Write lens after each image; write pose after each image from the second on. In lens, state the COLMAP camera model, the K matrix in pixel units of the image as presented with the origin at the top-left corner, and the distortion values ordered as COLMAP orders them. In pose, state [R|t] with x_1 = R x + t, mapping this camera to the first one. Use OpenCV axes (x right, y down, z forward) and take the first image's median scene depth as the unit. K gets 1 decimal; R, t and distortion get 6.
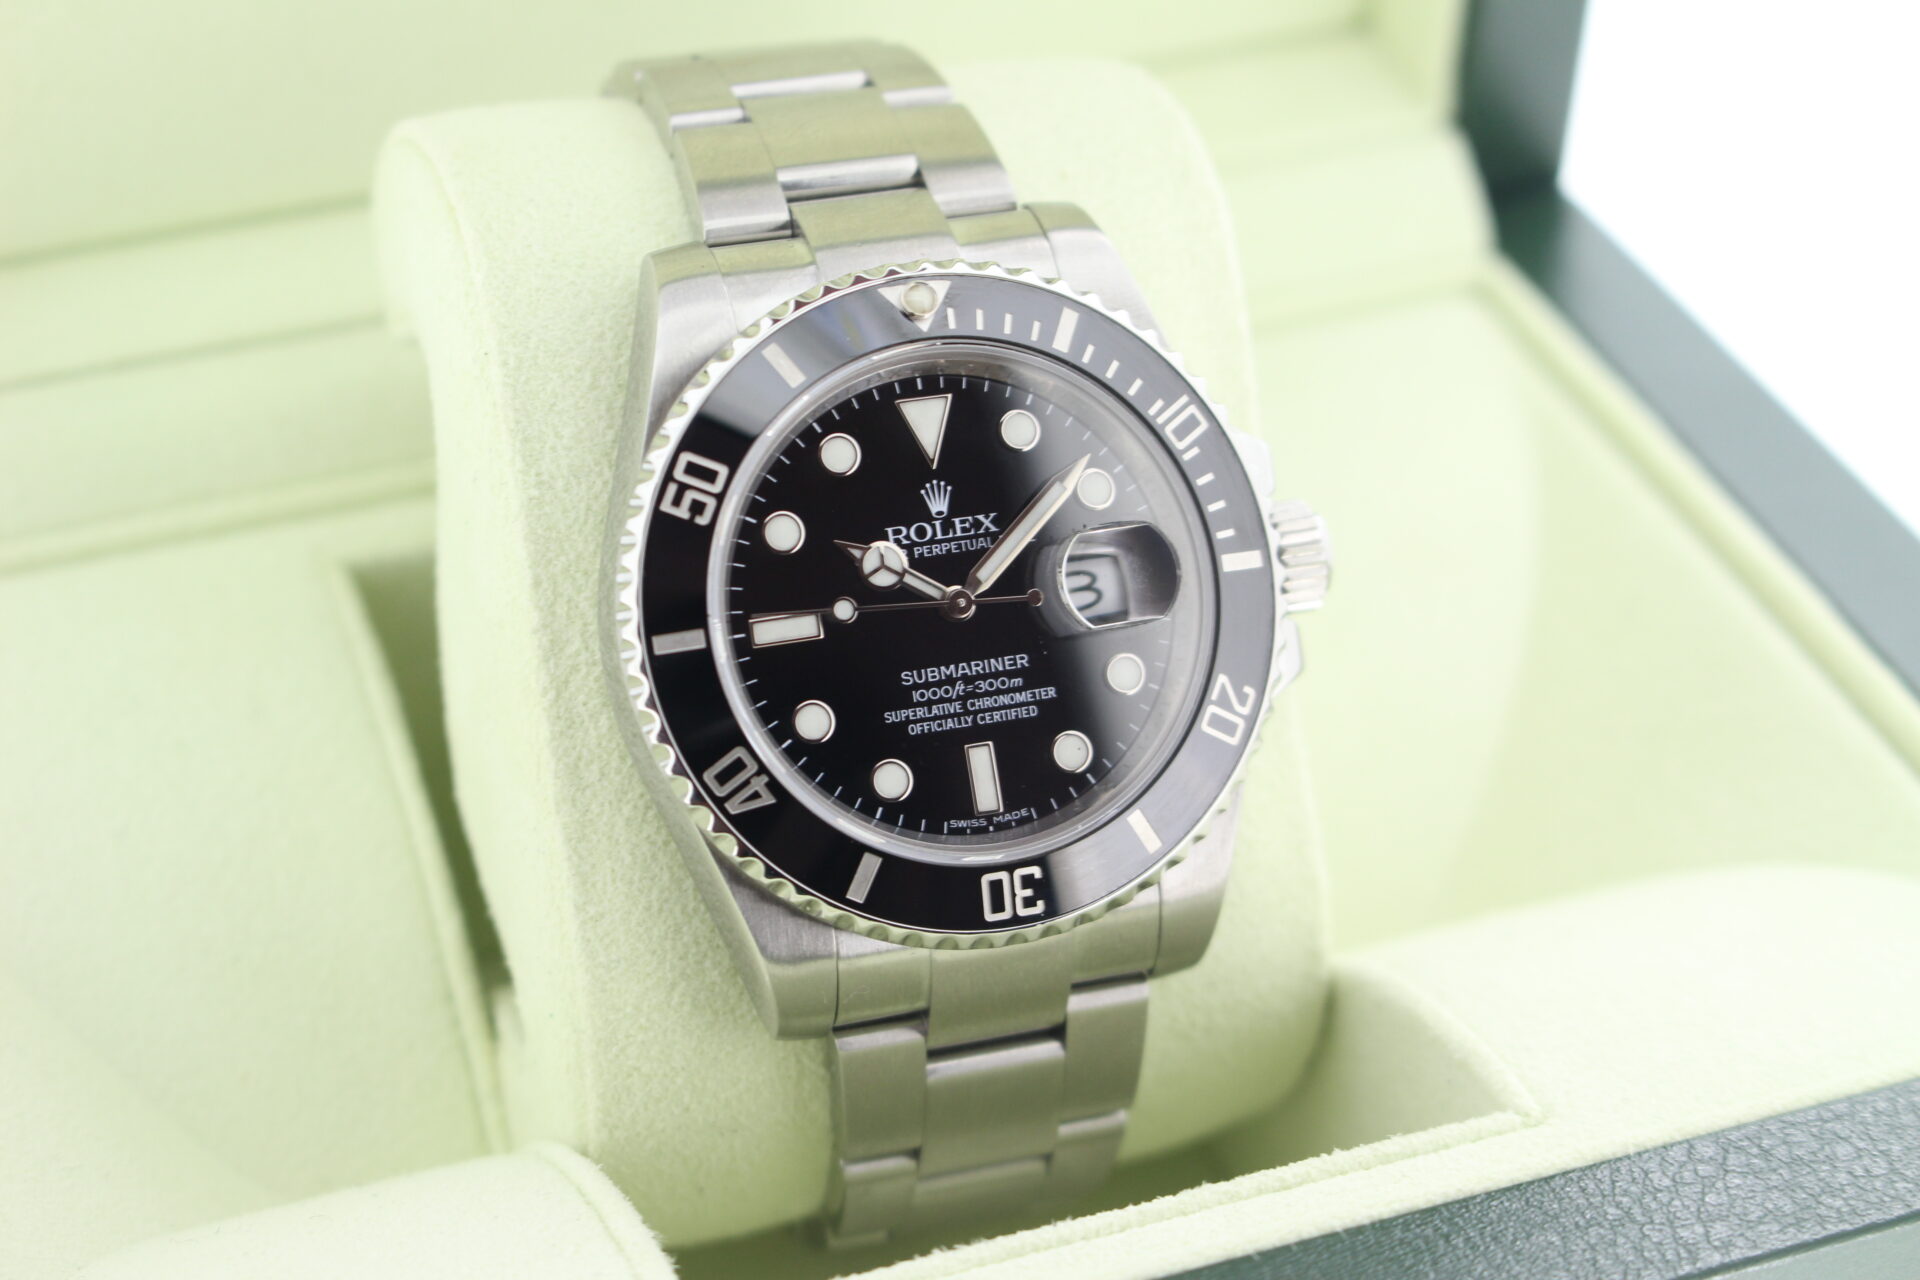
lens RADIAL K [[4298.6, 0, 960.0], [0, 4298.6, 640.0], [0, 0, 1]] dist [0.028457, 0.062372]
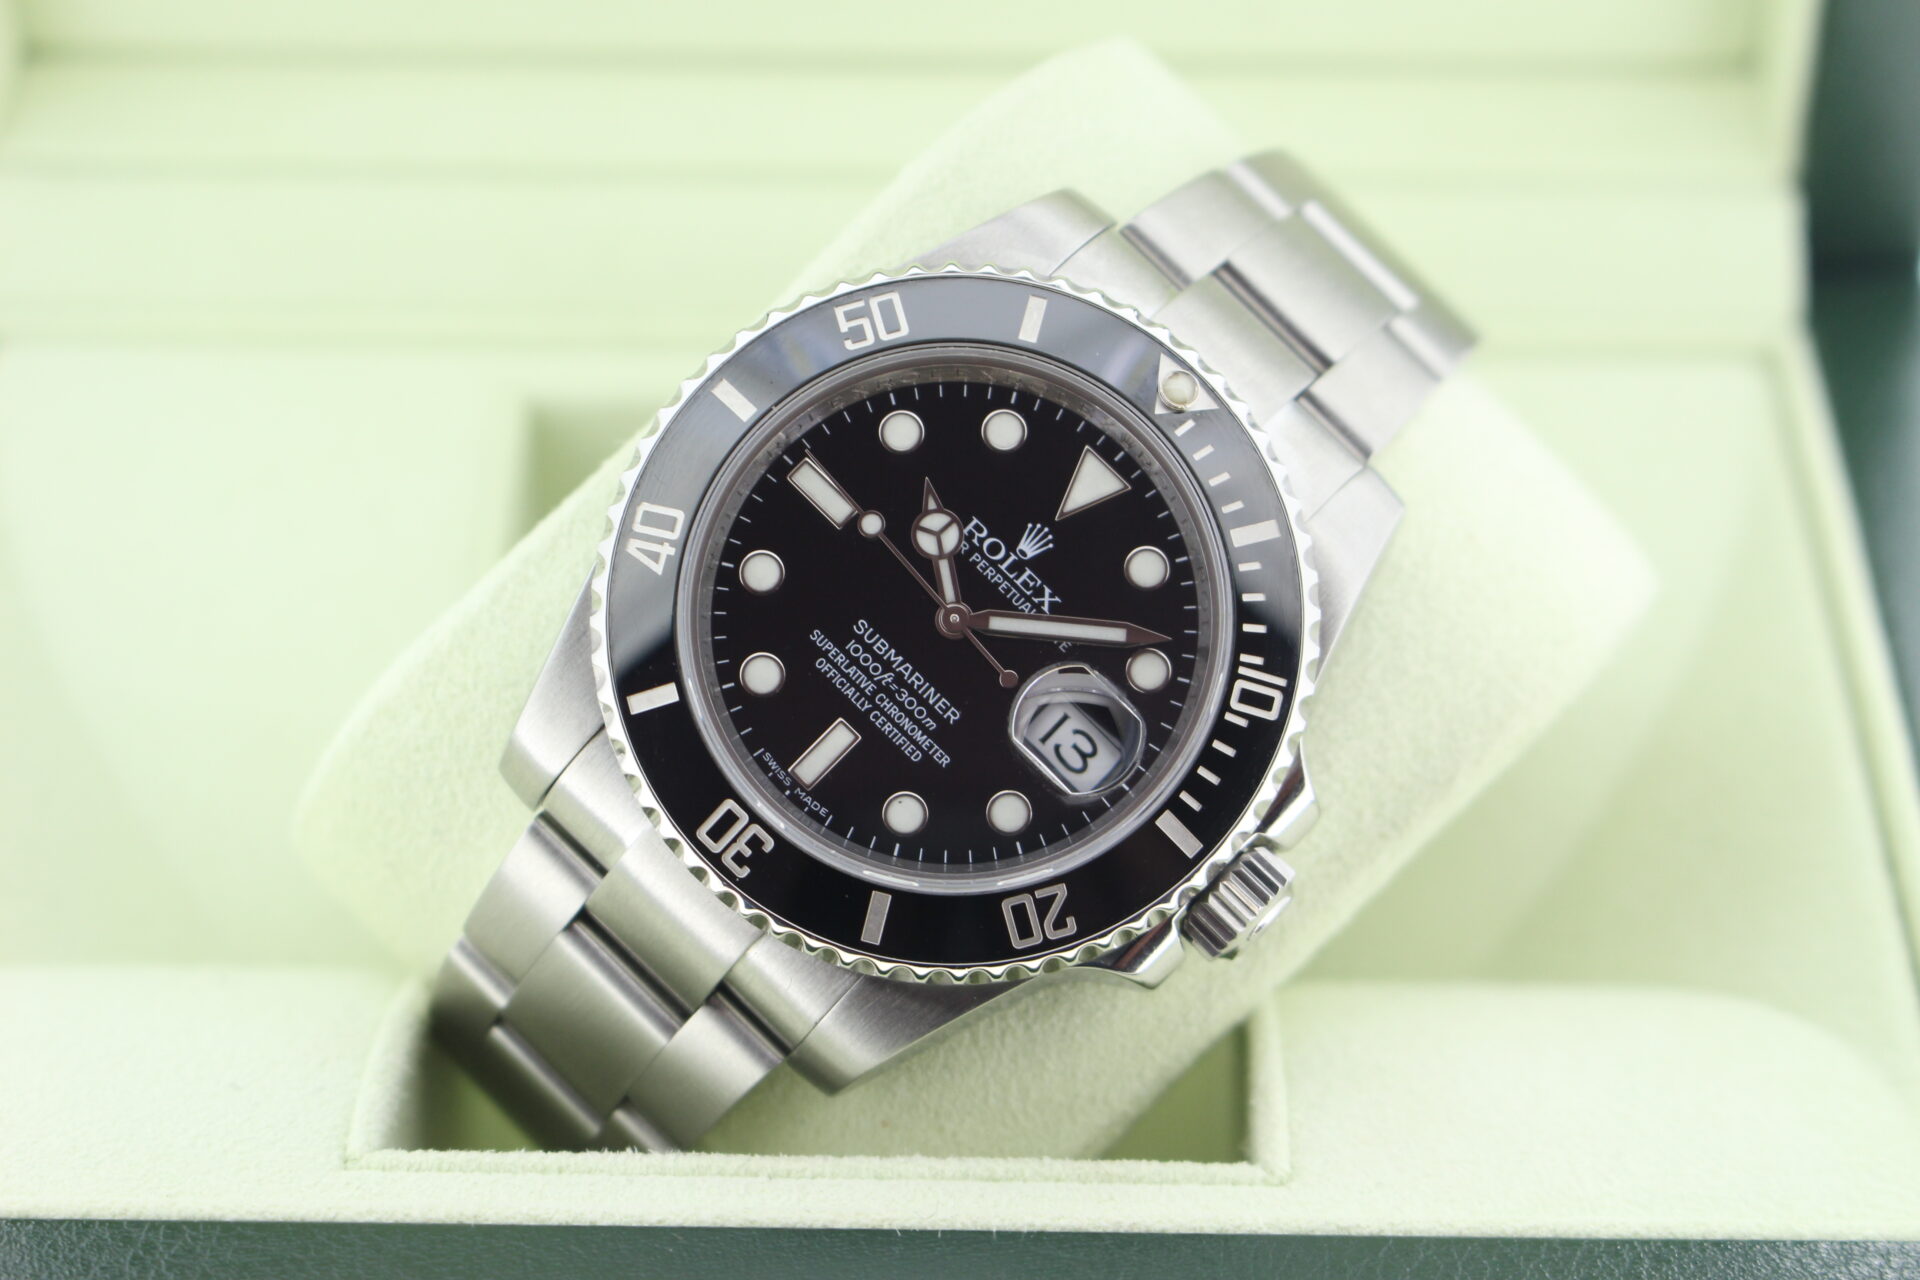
lens RADIAL K [[4298.6, 0, 960.0], [0, 4298.6, 640.0], [0, 0, 1]] dist [0.028457, 0.062372]
pose [[0.569469, 0.734471, -0.369131, 0.353407], [-0.791918, 0.610590, -0.006805, -0.000248], [0.220389, 0.296196, 0.929353, 0.119095]]
